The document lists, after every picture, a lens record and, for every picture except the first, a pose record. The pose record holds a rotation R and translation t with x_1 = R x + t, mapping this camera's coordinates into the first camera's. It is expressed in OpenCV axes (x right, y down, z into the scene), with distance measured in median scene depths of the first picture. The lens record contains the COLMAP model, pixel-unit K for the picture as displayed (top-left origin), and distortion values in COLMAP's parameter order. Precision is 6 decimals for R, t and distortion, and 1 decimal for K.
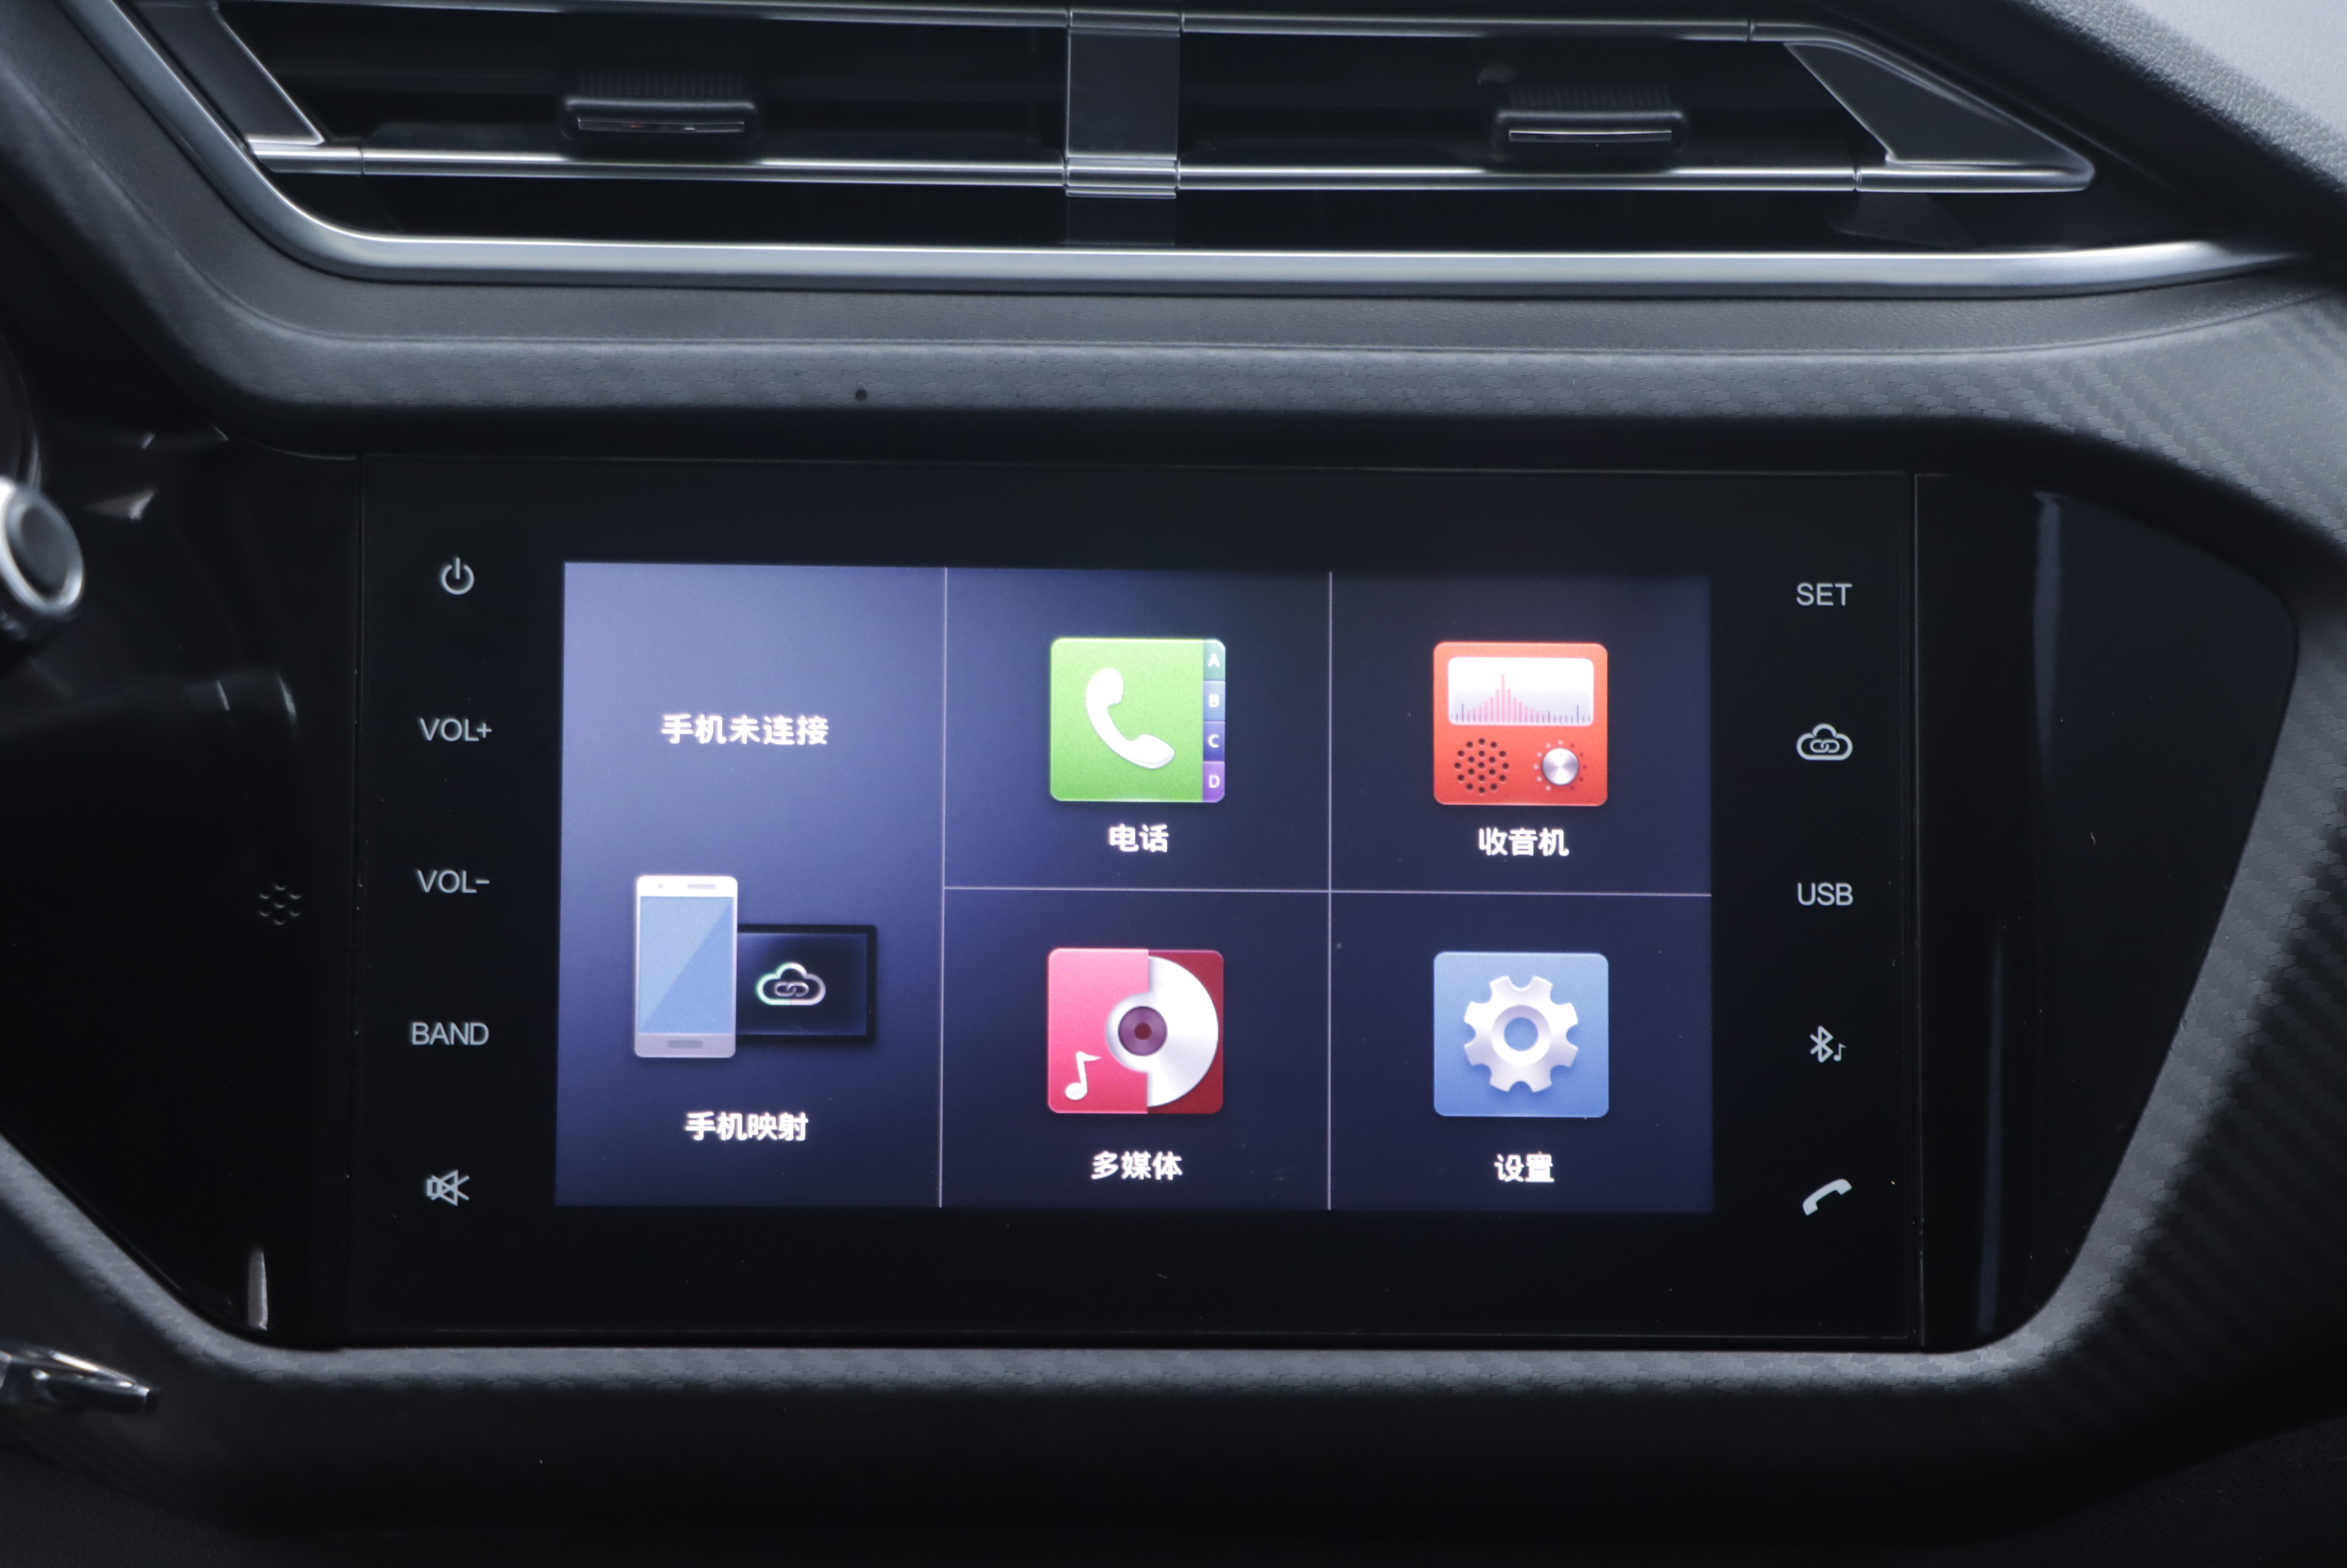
lens RADIAL K [[6847.5, 0, 1196.9], [0, 6847.5, 807.3], [0, 0, 1]] dist [0.363562, 1.185165]
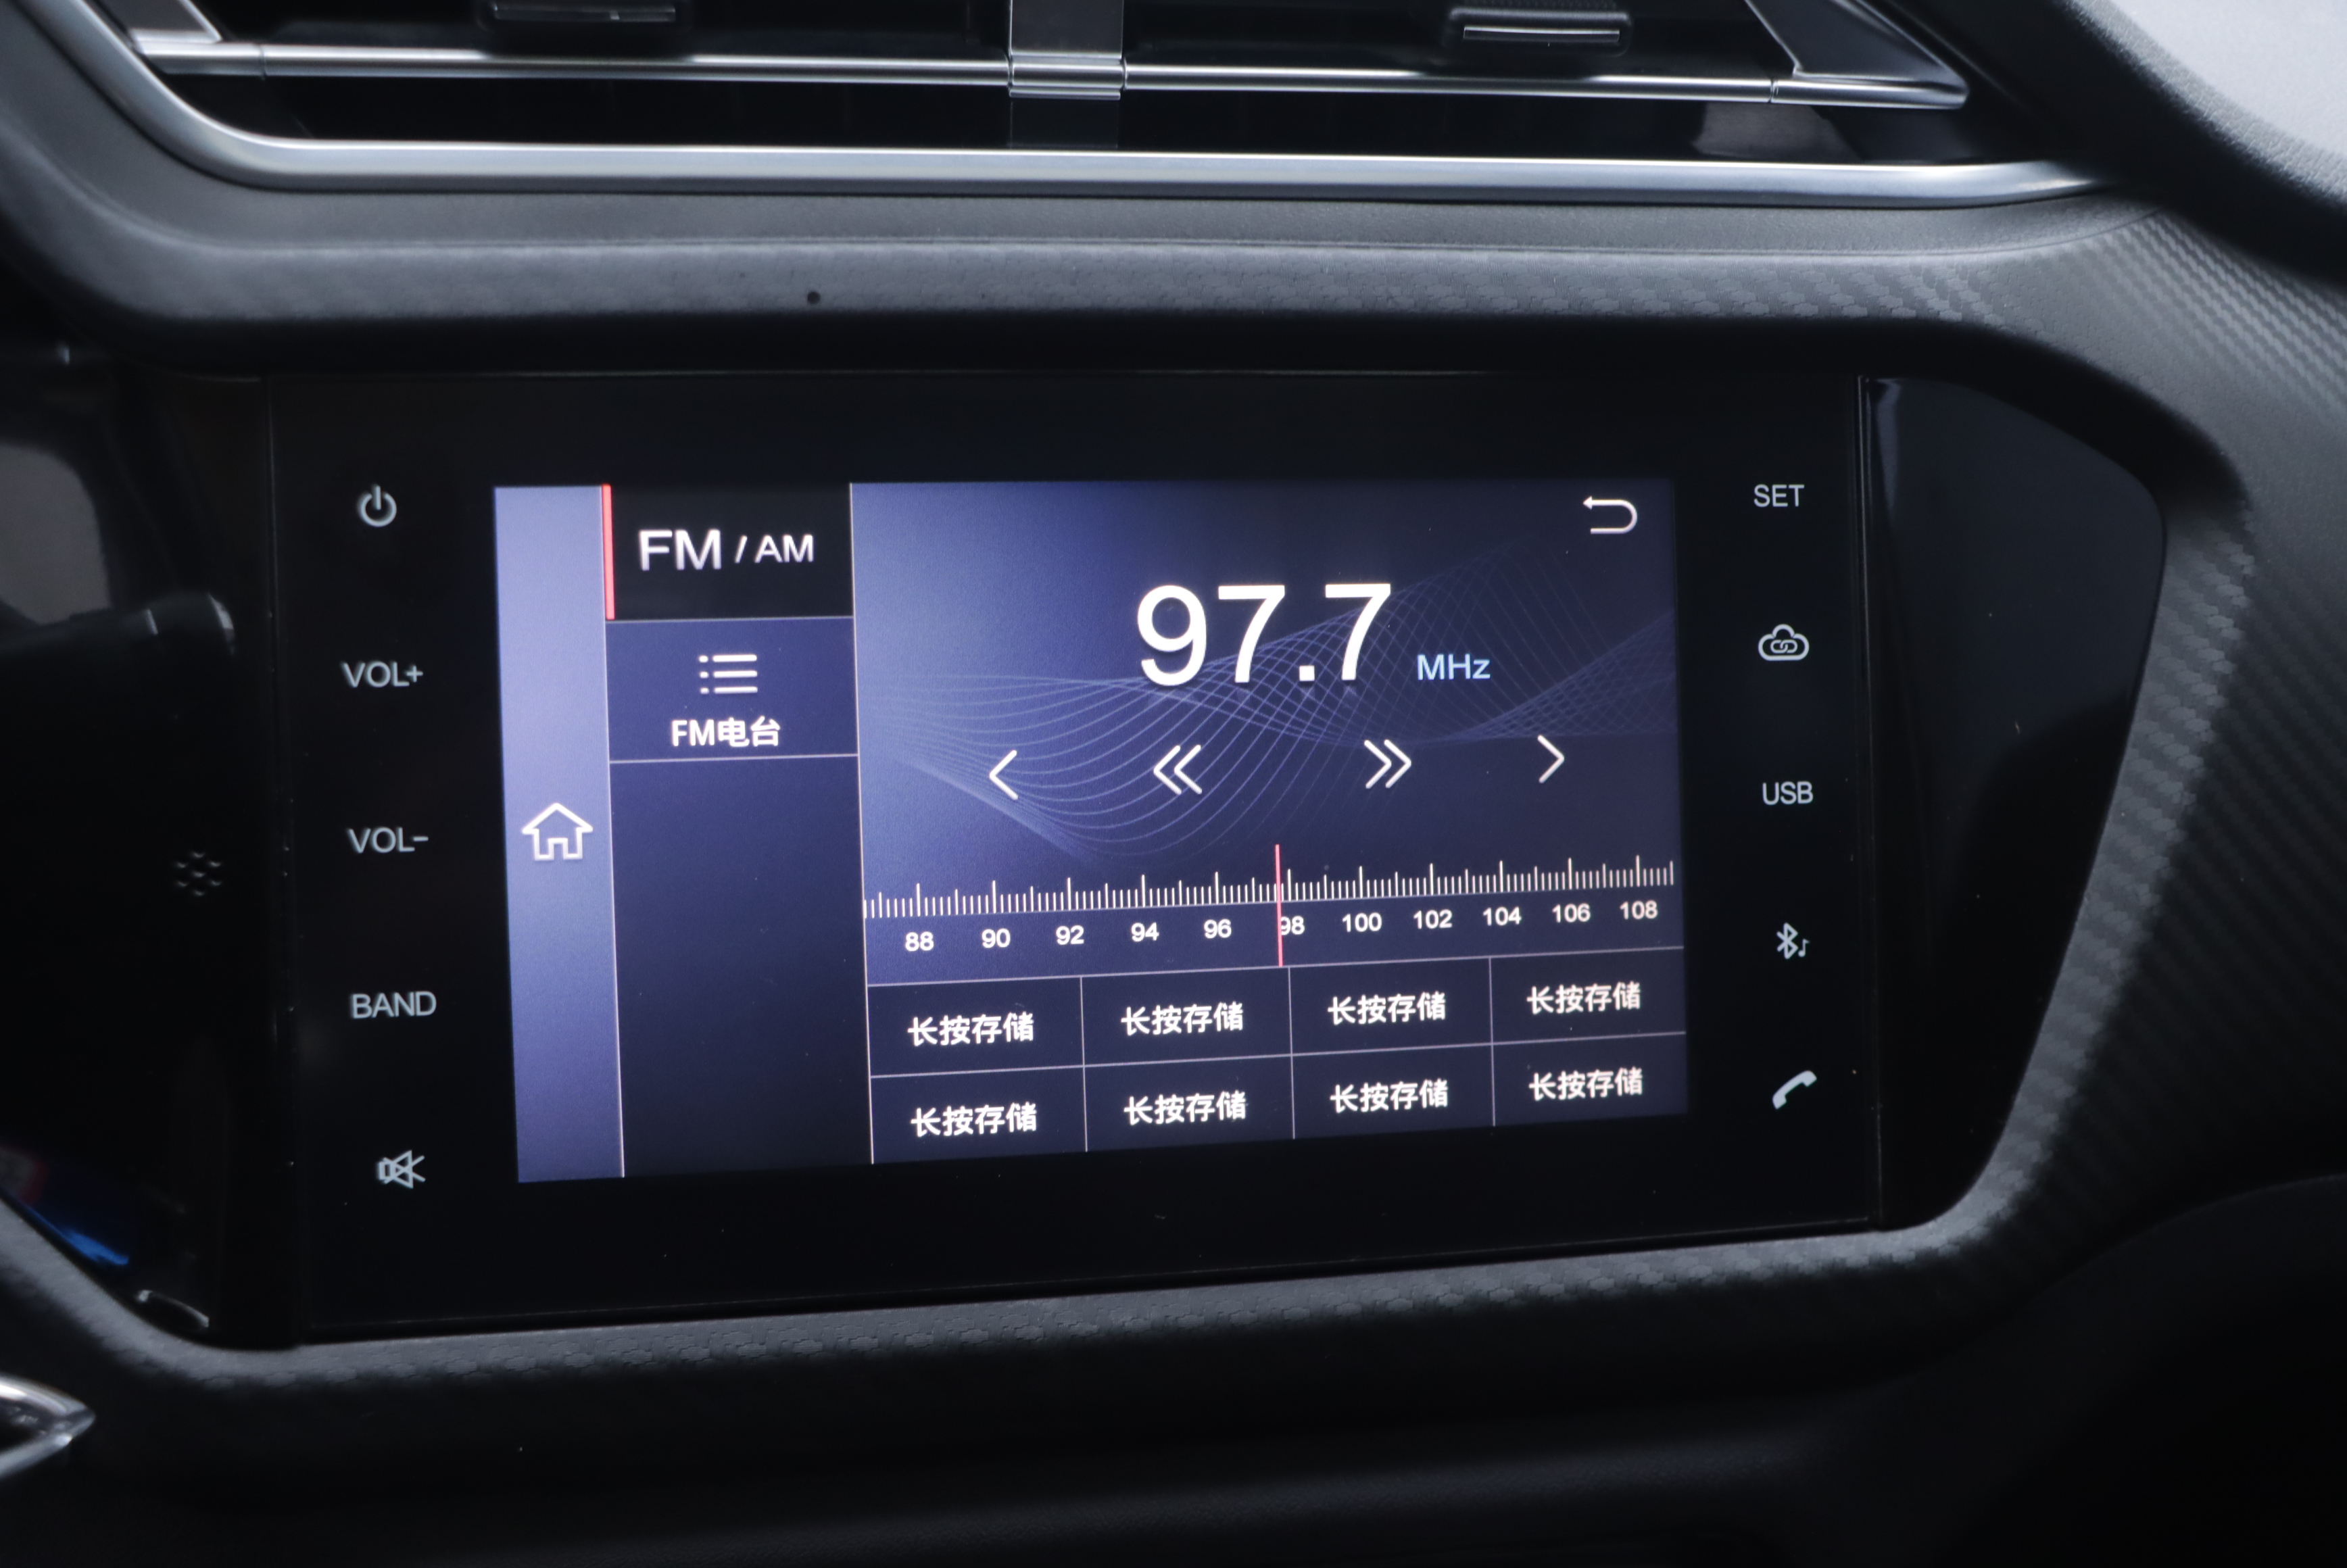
lens RADIAL K [[2418.4, 0, 1173.5], [0, 2418.4, 784.0], [0, 0, 1]] dist [-0.132154, 0.216878]
pose [[0.989056, -0.035739, 0.143148, -0.049262], [0.019312, 0.993231, 0.114542, -0.031167], [-0.146272, -0.110524, 0.983051, 0.665802]]
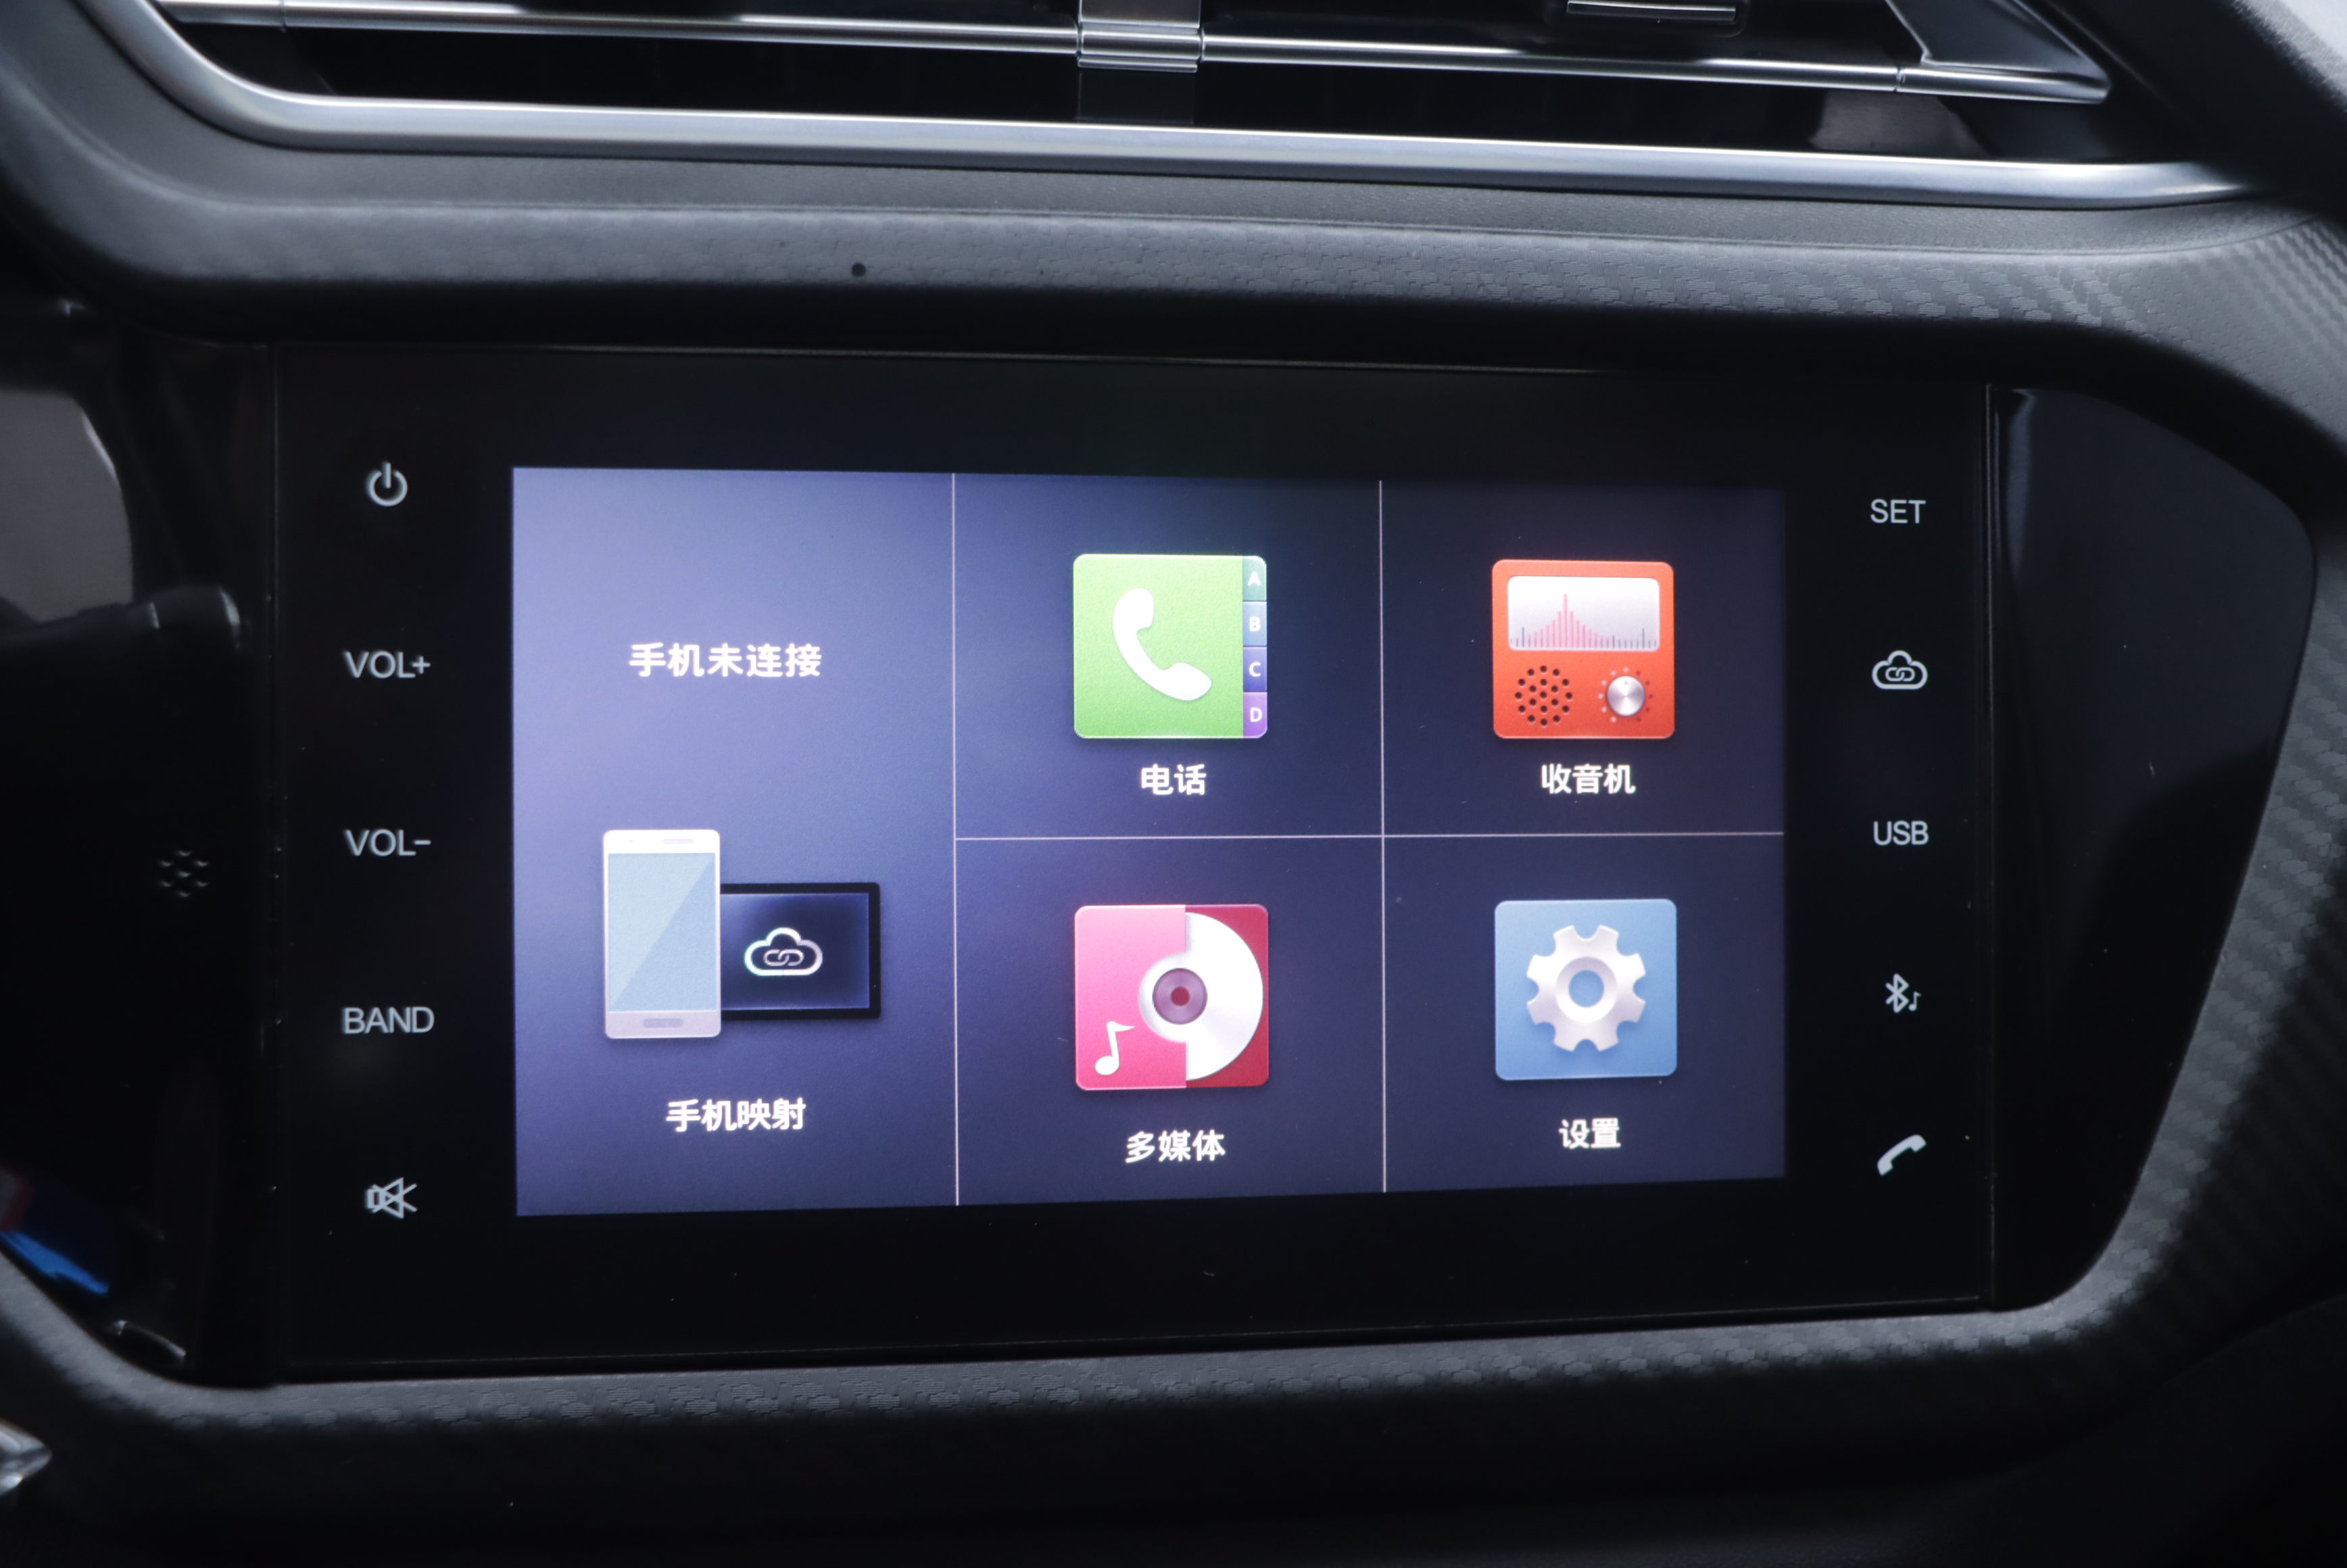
lens RADIAL K [[2416.4, 0, 1190.1], [0, 2416.4, 798.0], [0, 0, 1]] dist [-0.137400, 0.223157]
pose [[0.993344, -0.009288, 0.114808, -0.042545], [-0.002078, 0.995136, 0.098485, -0.024145], [-0.115165, -0.098068, 0.988494, 0.690119]]
